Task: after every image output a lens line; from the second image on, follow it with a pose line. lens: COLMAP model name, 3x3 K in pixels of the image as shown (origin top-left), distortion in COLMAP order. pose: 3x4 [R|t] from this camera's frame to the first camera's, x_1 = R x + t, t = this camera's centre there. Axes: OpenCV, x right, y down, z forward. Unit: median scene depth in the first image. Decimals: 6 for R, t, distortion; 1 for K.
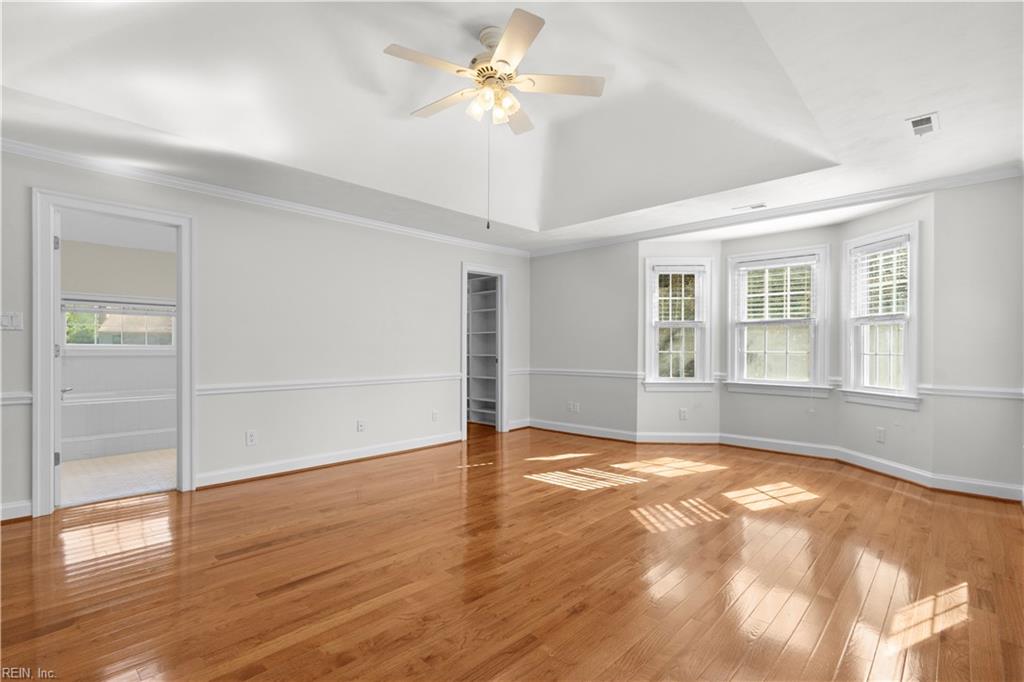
lens RADIAL K [[482.9, 0, 510.9], [0, 482.9, 343.9], [0, 0, 1]] dist [0.003877, 0.000253]
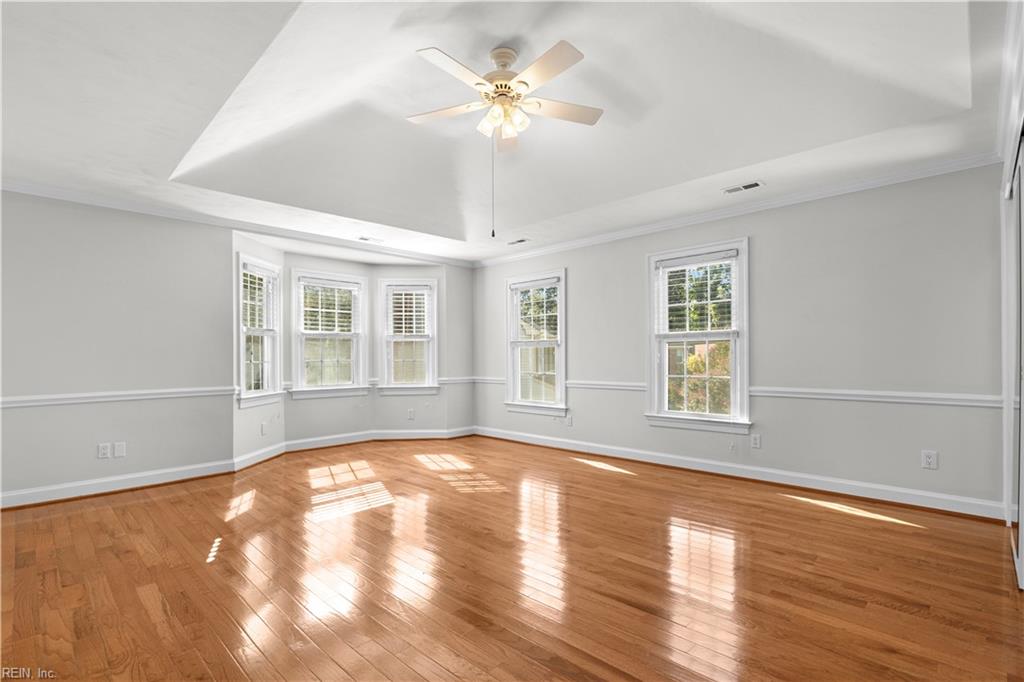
lens RADIAL K [[482.9, 0, 510.9], [0, 482.9, 350.4], [0, 0, 1]] dist [0.003877, 0.000253]
pose [[0.029037, 0.010254, 0.999526, -0.654958], [-0.001136, 0.999947, -0.010225, 0.004340], [-0.999578, -0.000839, 0.029047, 0.581581]]
